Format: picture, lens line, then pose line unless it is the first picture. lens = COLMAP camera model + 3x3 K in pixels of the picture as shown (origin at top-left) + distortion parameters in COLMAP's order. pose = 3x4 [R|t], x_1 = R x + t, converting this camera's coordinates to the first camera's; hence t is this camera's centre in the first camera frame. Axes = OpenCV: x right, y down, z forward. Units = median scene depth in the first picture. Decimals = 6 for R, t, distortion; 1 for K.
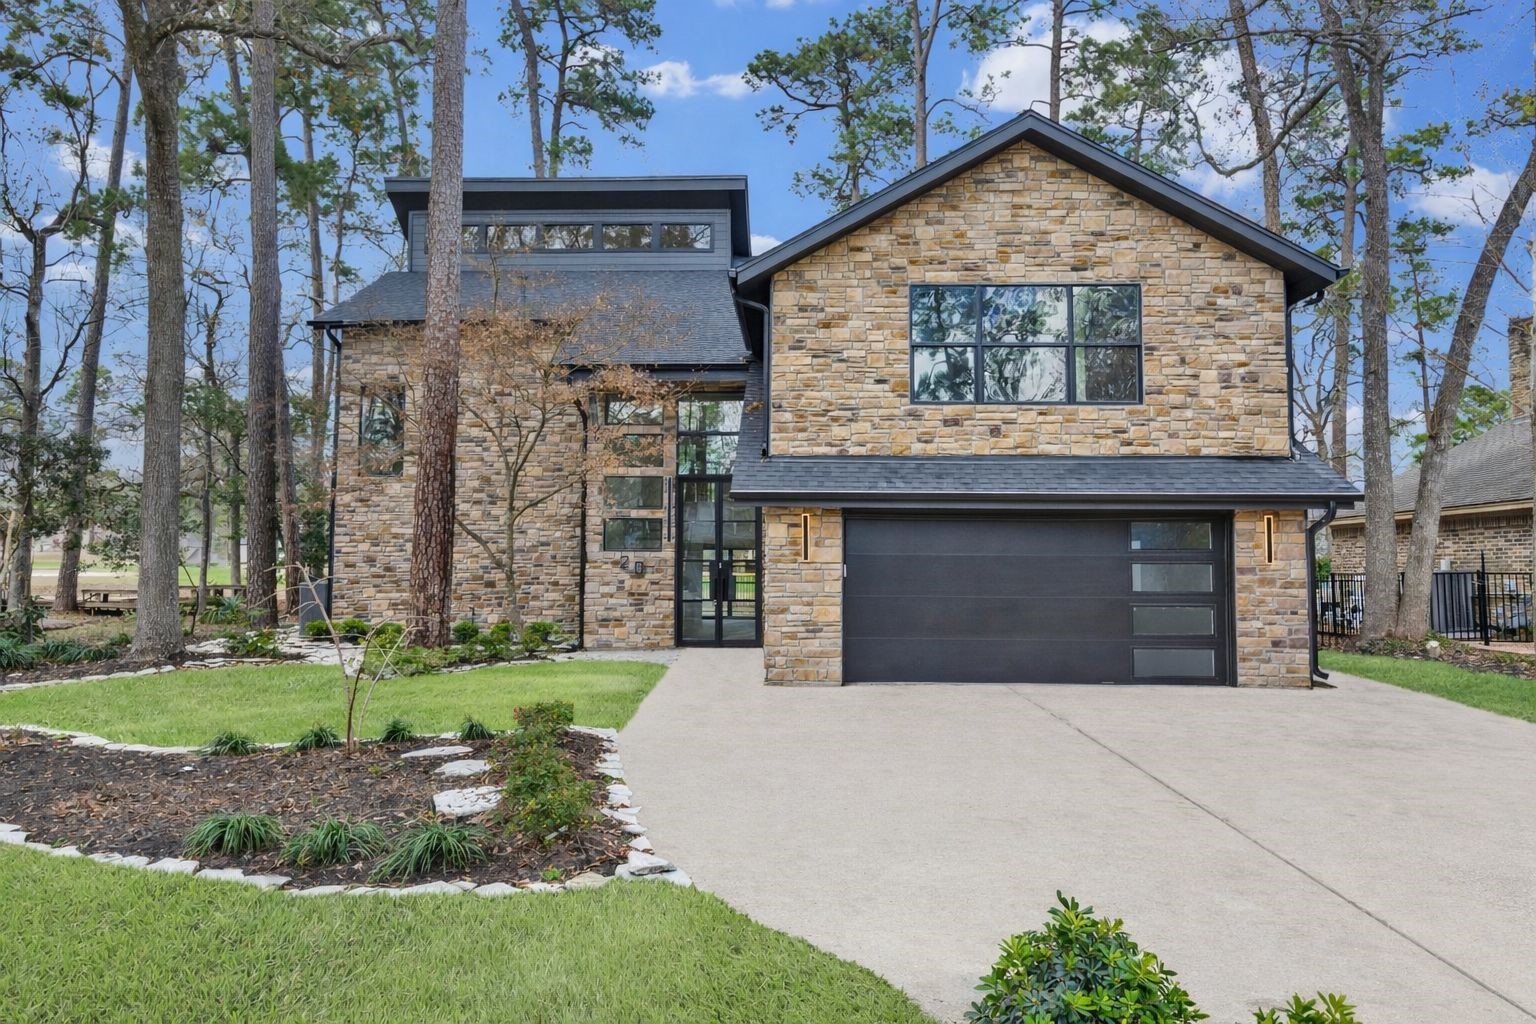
lens RADIAL K [[1189.2, 0, 768.0], [0, 1189.2, 512.0], [0, 0, 1]] dist [0.005703, 0.000974]
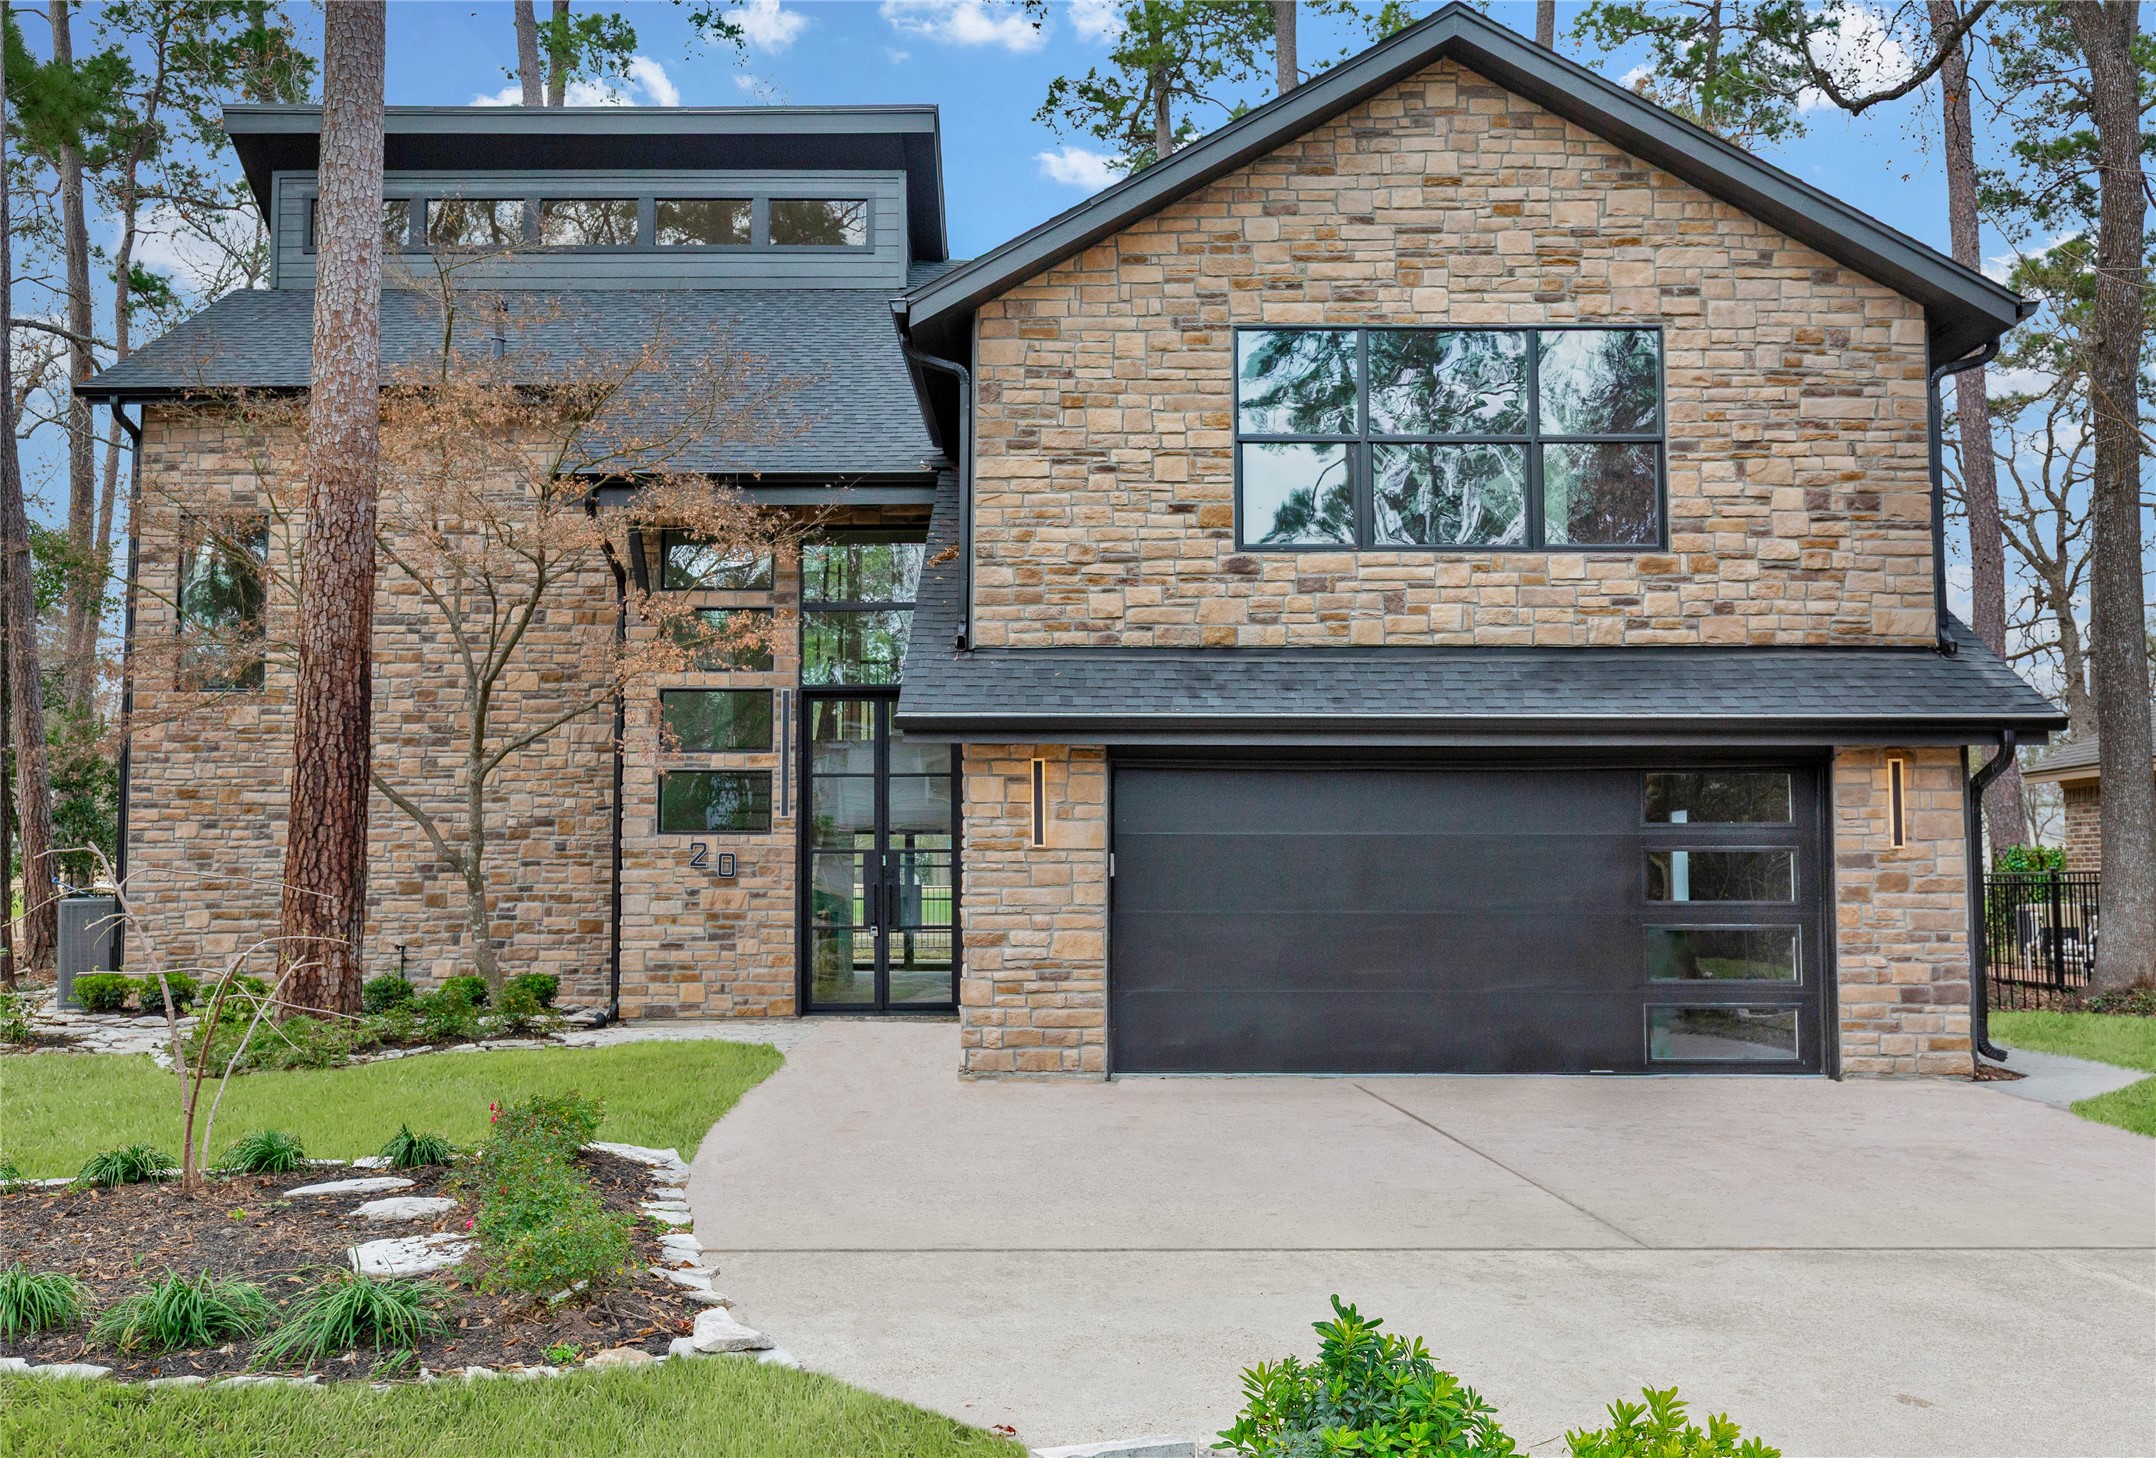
lens RADIAL K [[2419.3, 0, 1078.0], [0, 2419.3, 729.0], [0, 0, 1]] dist [0.006148, 0.005895]
pose [[0.999456, -0.003675, 0.032769, 0.013312], [0.004167, 0.999880, -0.014951, 0.004853], [-0.032711, 0.015080, 0.999351, -0.078320]]
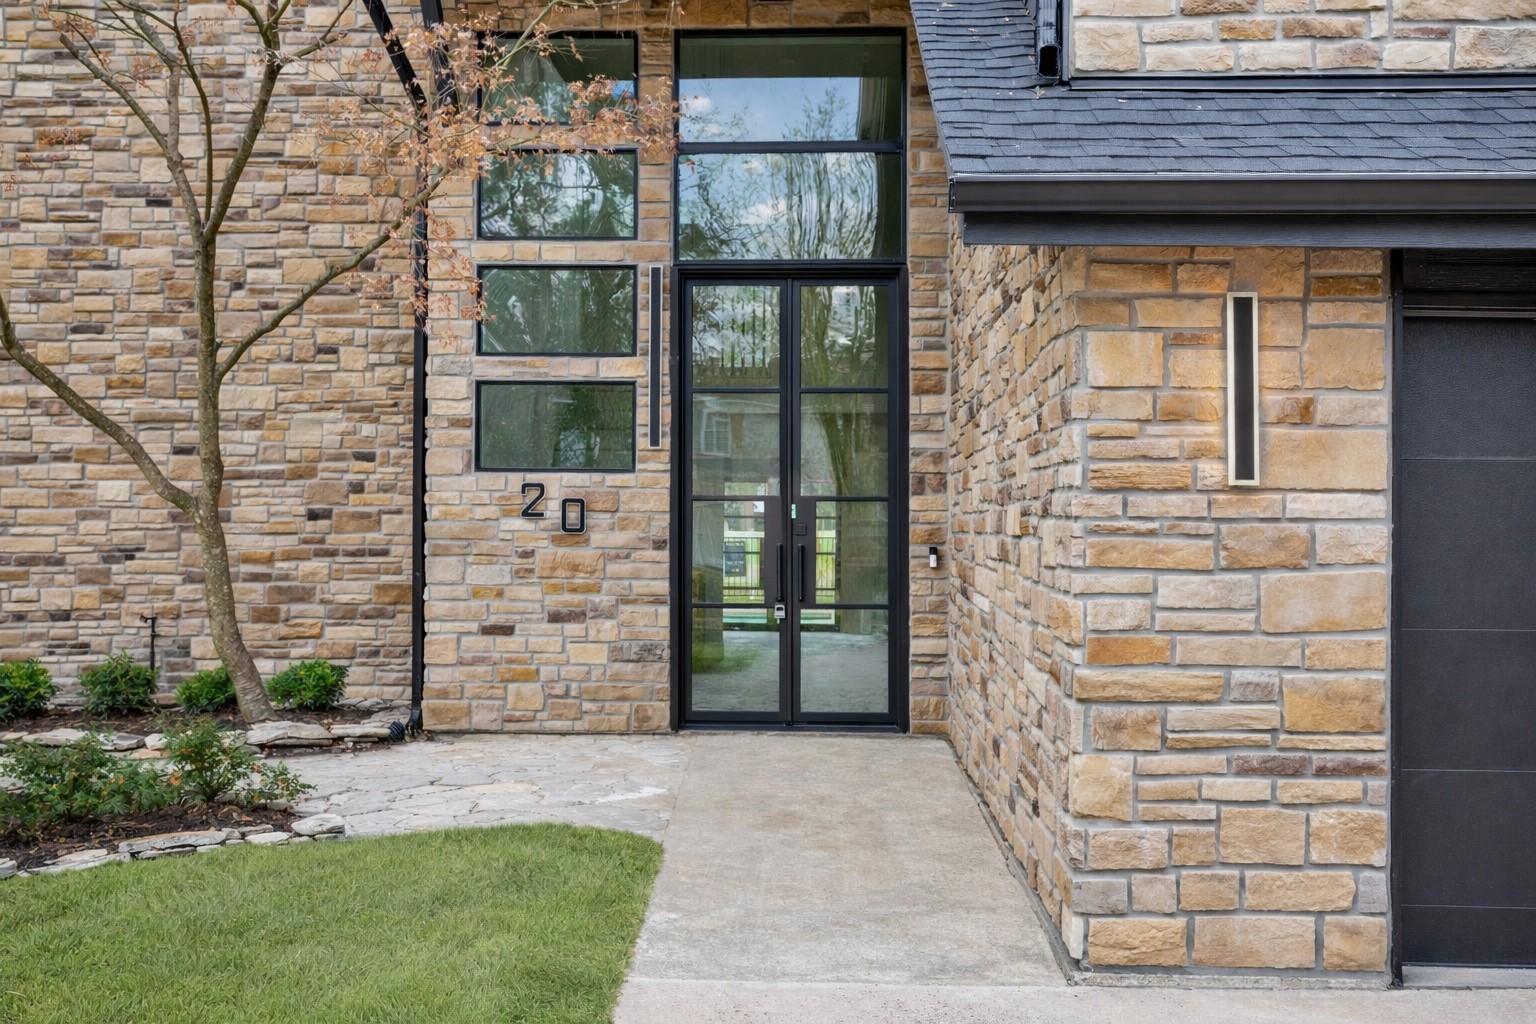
lens RADIAL K [[1756.4, 0, 769.3], [0, 1756.4, 548.8], [0, 0, 1]] dist [0.011954, 0.003118]
pose [[1.000000, 0.000131, -0.000582, -0.062641], [-0.000094, 0.998079, 0.061955, 0.030673], [0.000589, -0.061955, 0.998079, 0.602082]]
